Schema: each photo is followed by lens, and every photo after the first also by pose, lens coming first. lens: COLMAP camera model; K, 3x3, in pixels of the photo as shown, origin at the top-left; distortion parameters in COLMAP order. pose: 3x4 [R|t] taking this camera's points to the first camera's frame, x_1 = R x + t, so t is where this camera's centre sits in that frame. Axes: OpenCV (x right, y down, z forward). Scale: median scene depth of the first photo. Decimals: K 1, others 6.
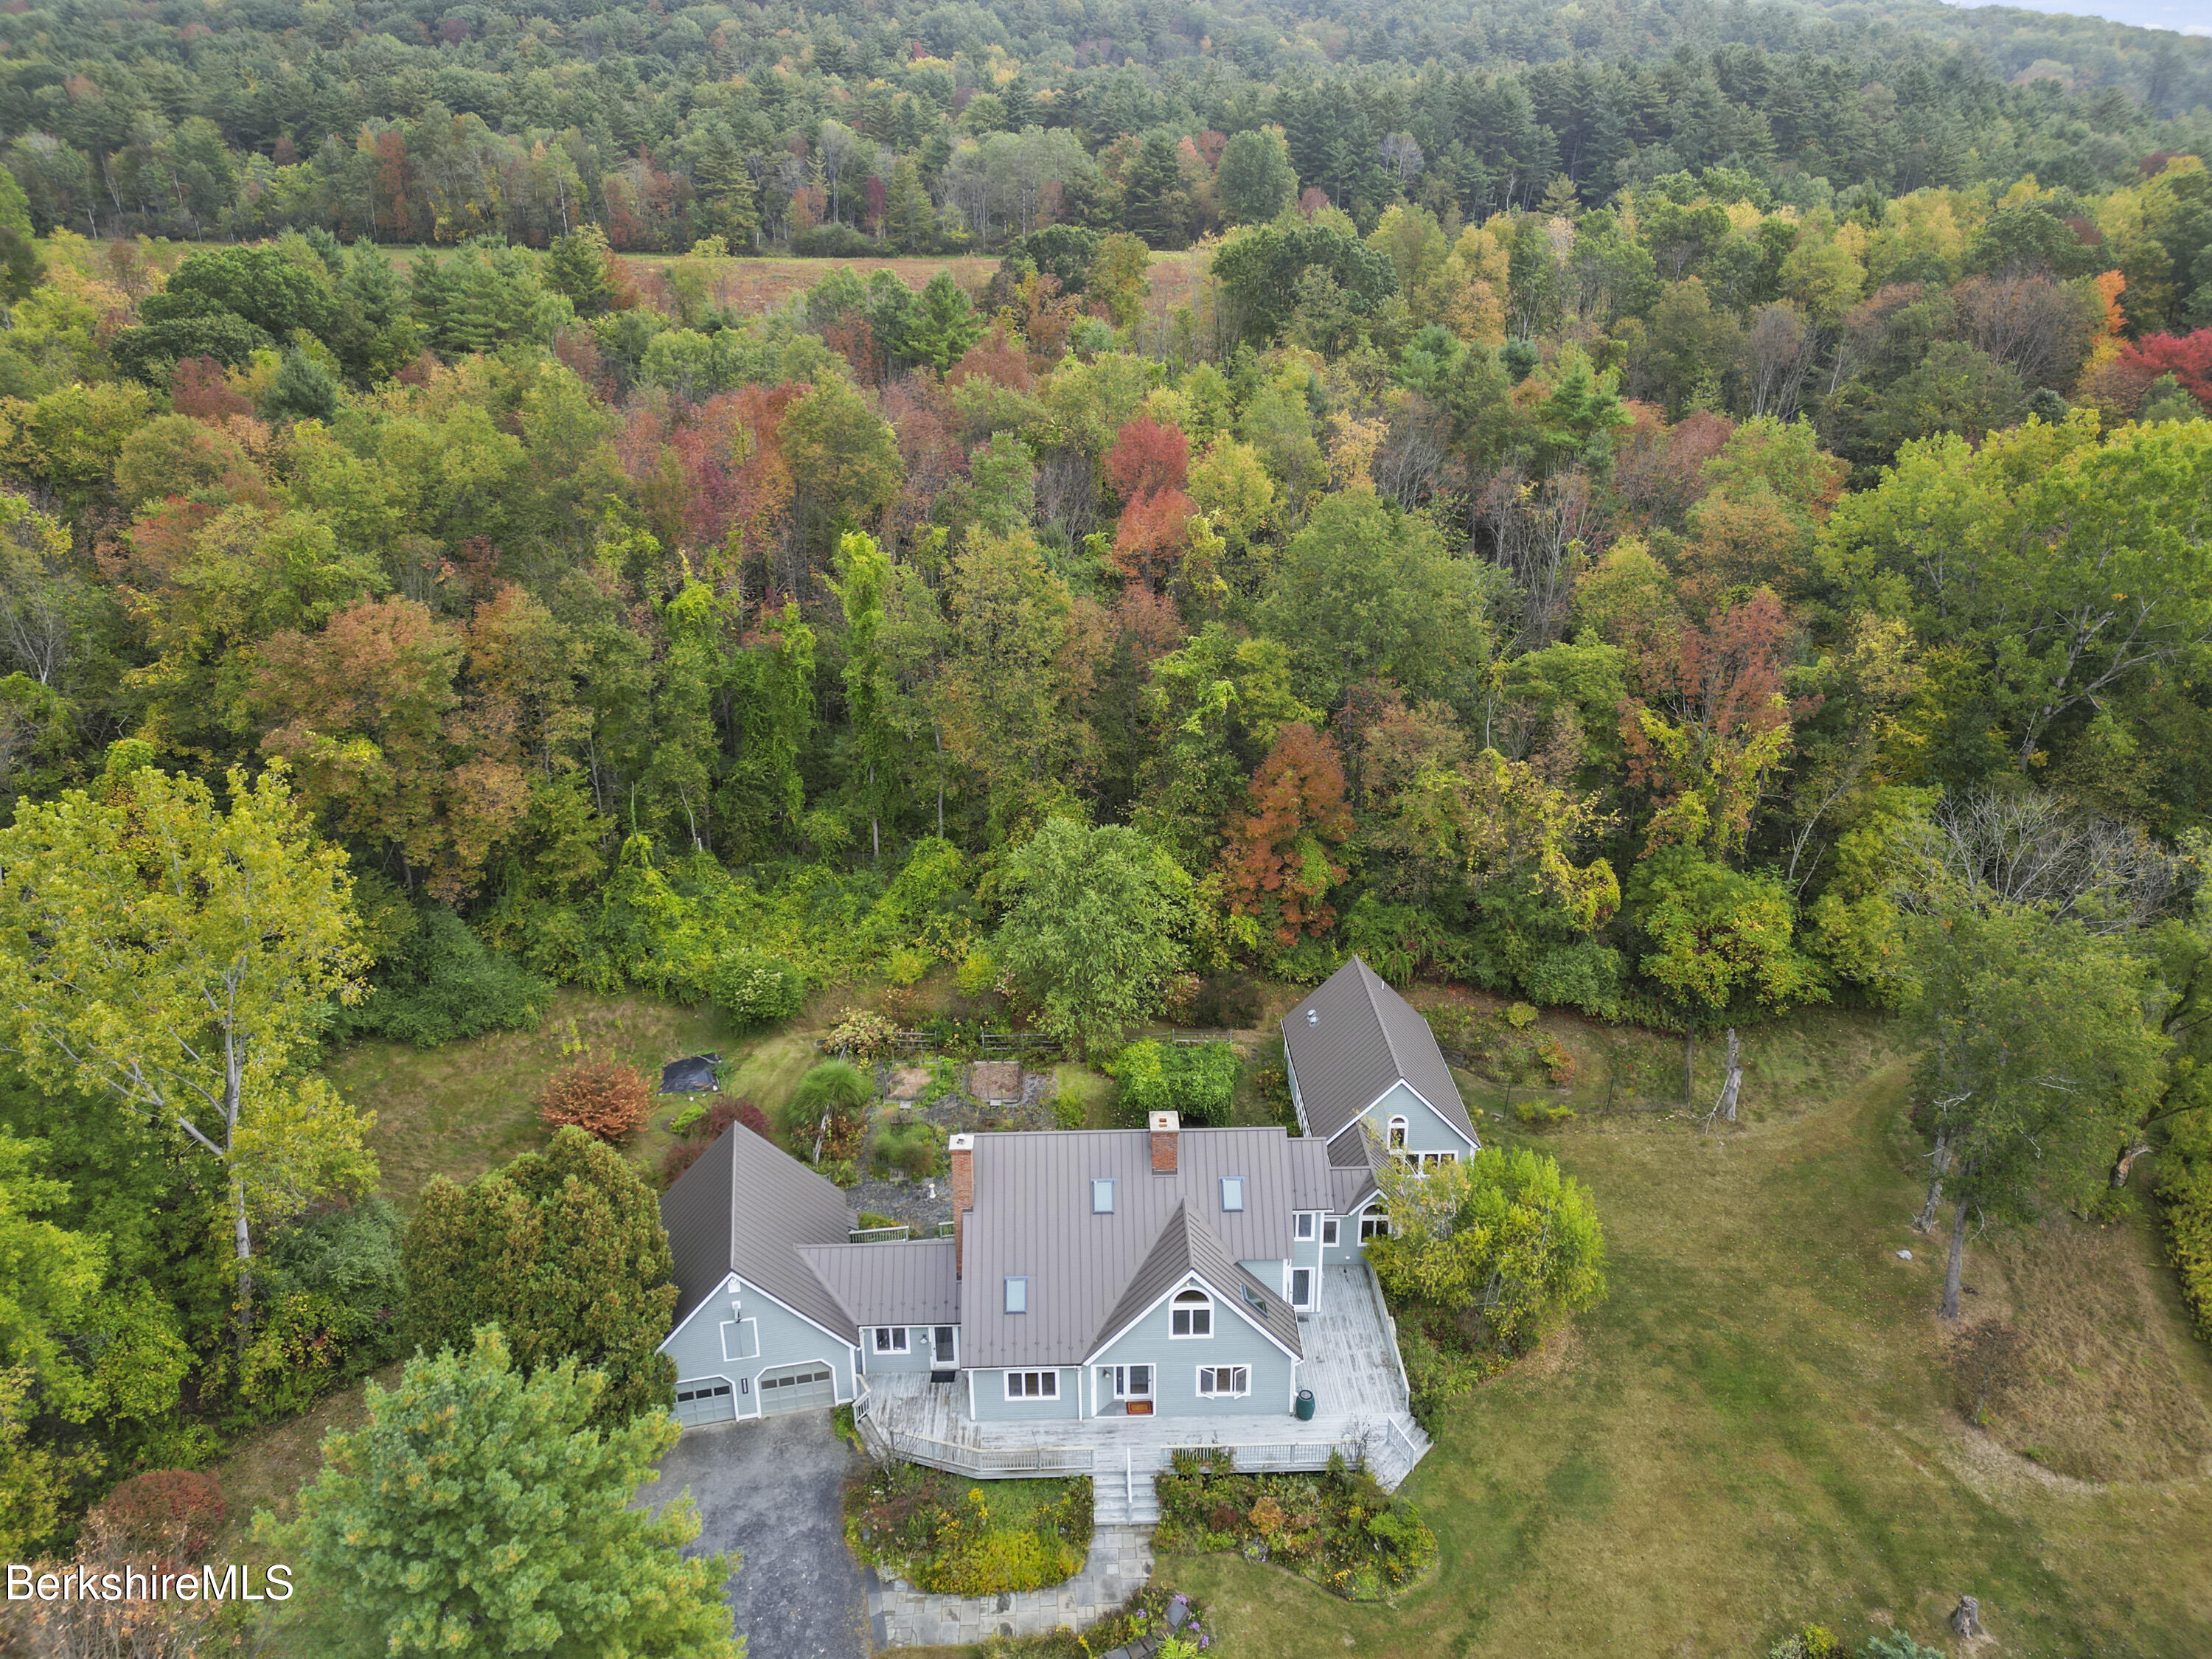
lens RADIAL K [[1553.2, 0, 1115.6], [0, 1553.2, 804.8], [0, 0, 1]] dist [0.102729, -0.117699]
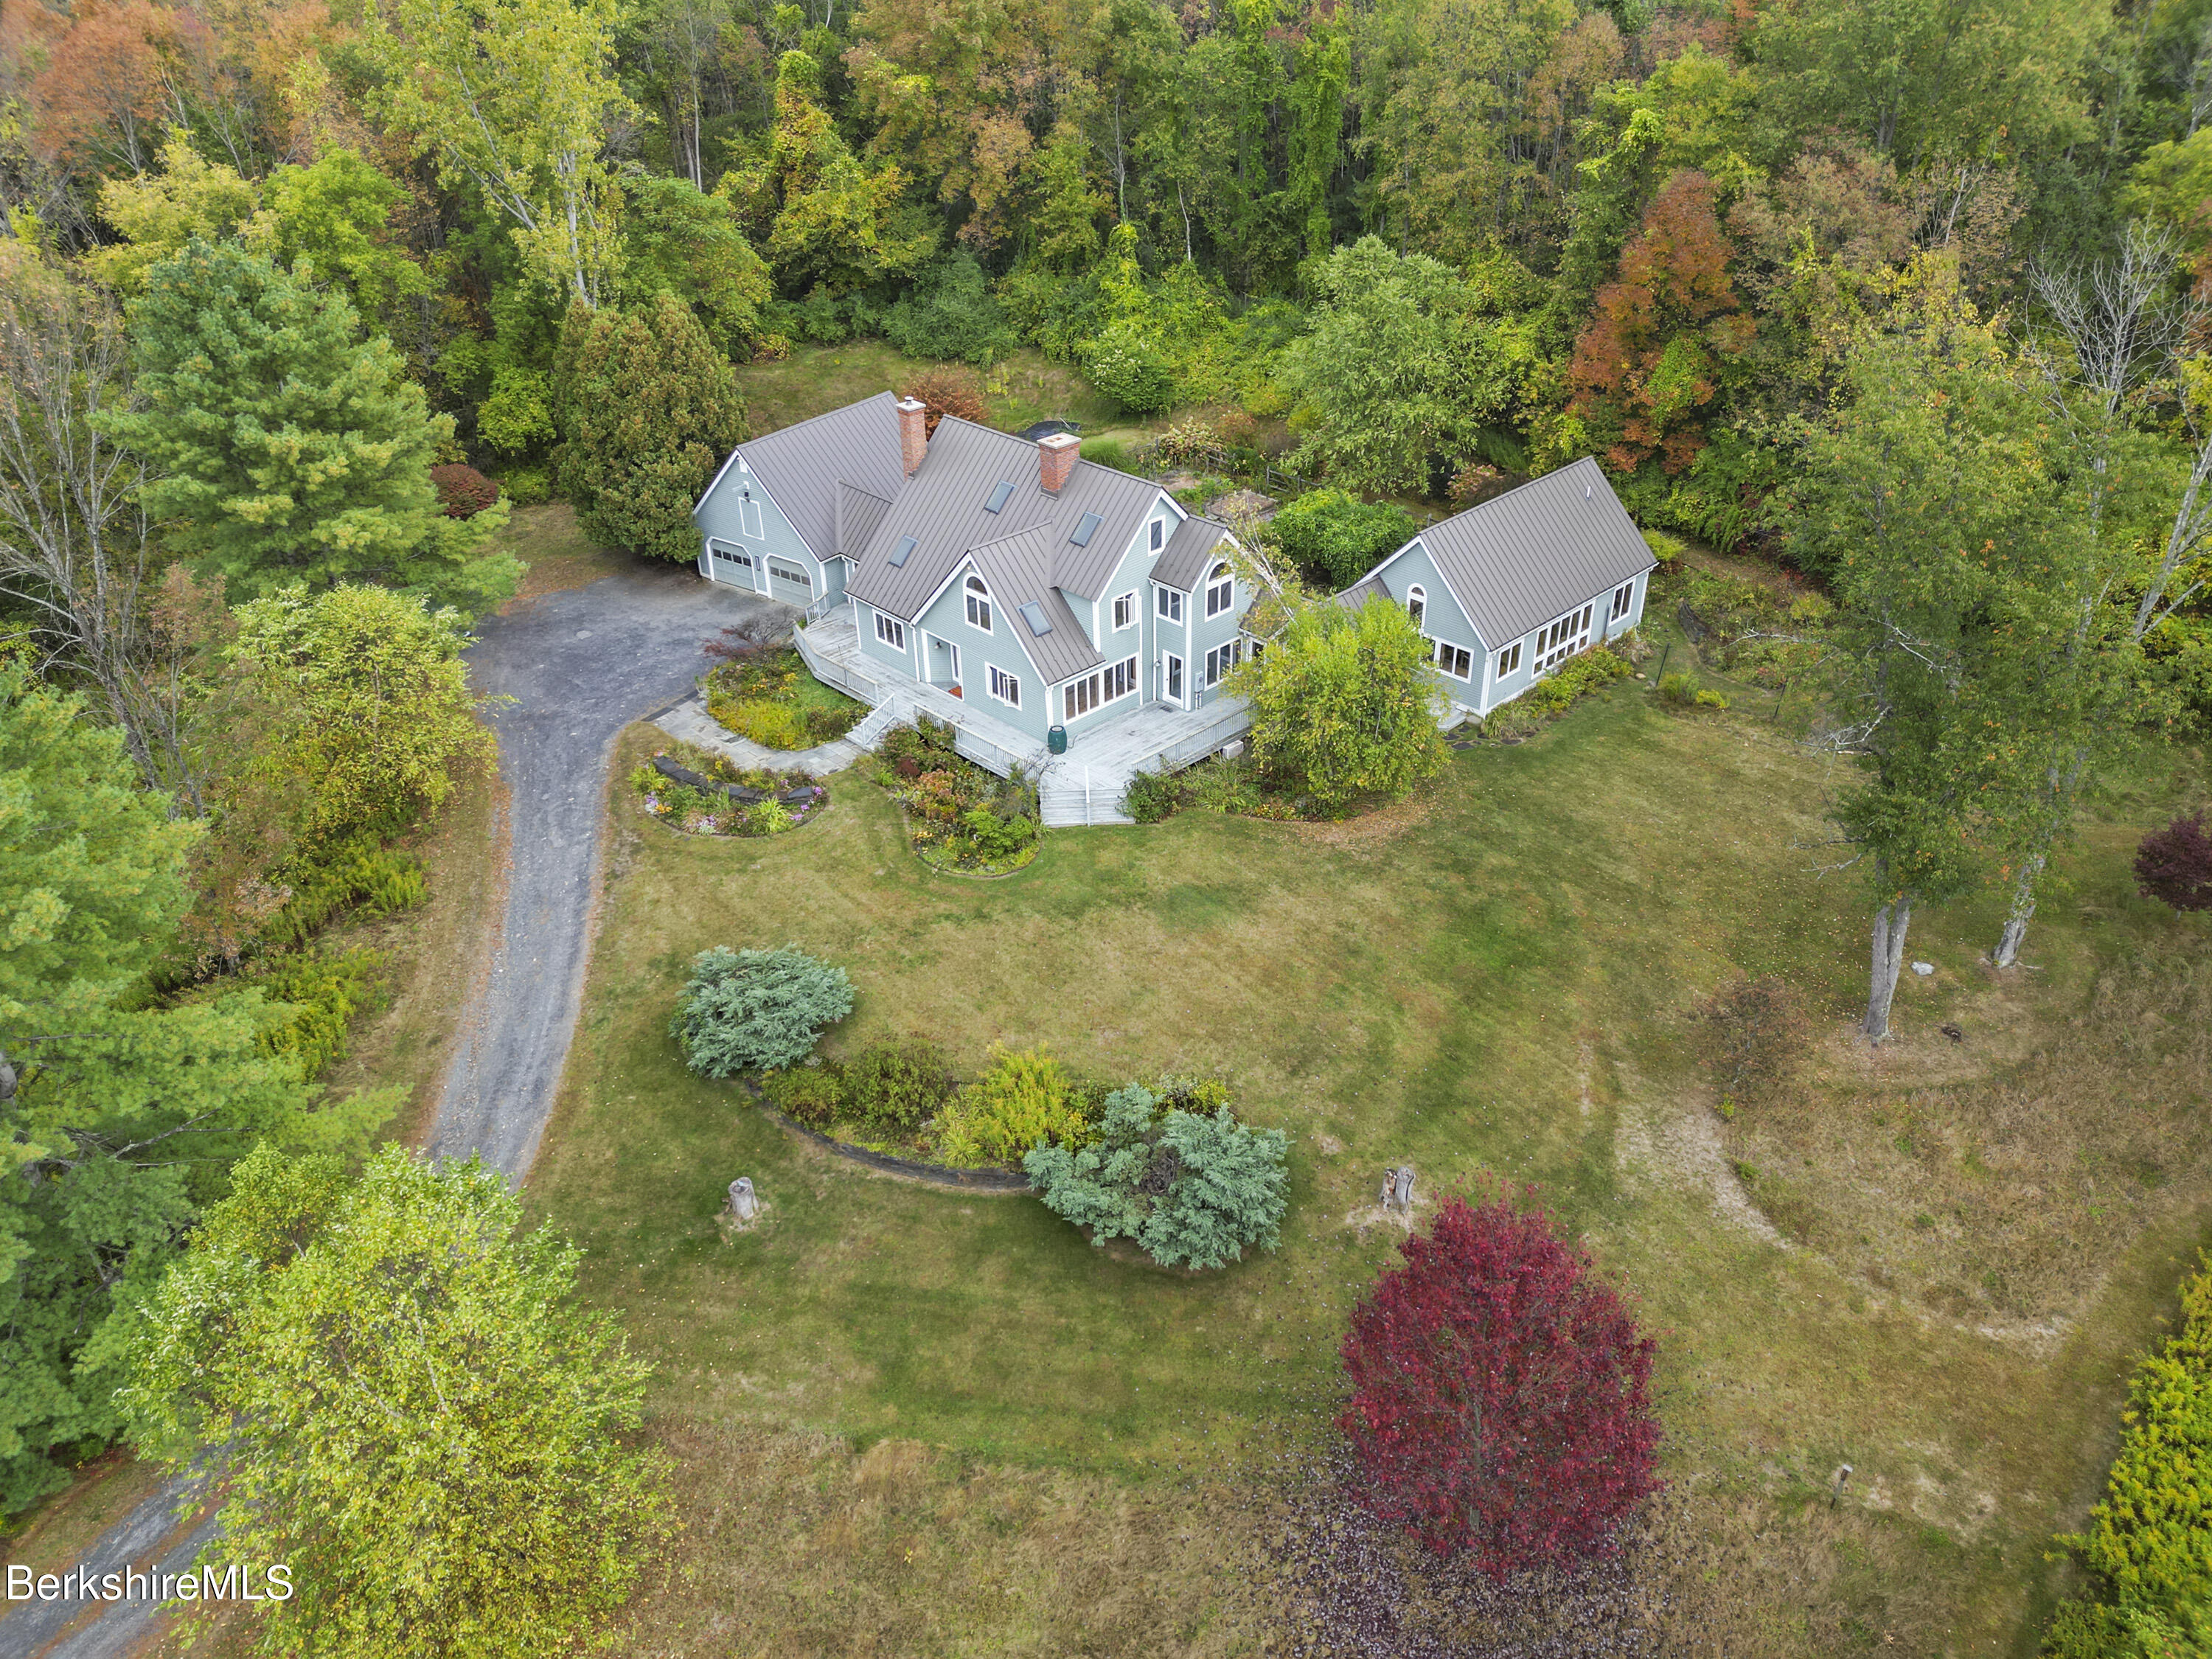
lens RADIAL K [[1553.2, 0, 1115.6], [0, 1553.2, 804.8], [0, 0, 1]] dist [0.102729, -0.117699]
pose [[0.680715, 0.373579, -0.630132, 0.790273], [-0.250756, 0.927056, 0.278728, 0.136581], [0.688294, -0.031726, 0.724738, 0.312236]]
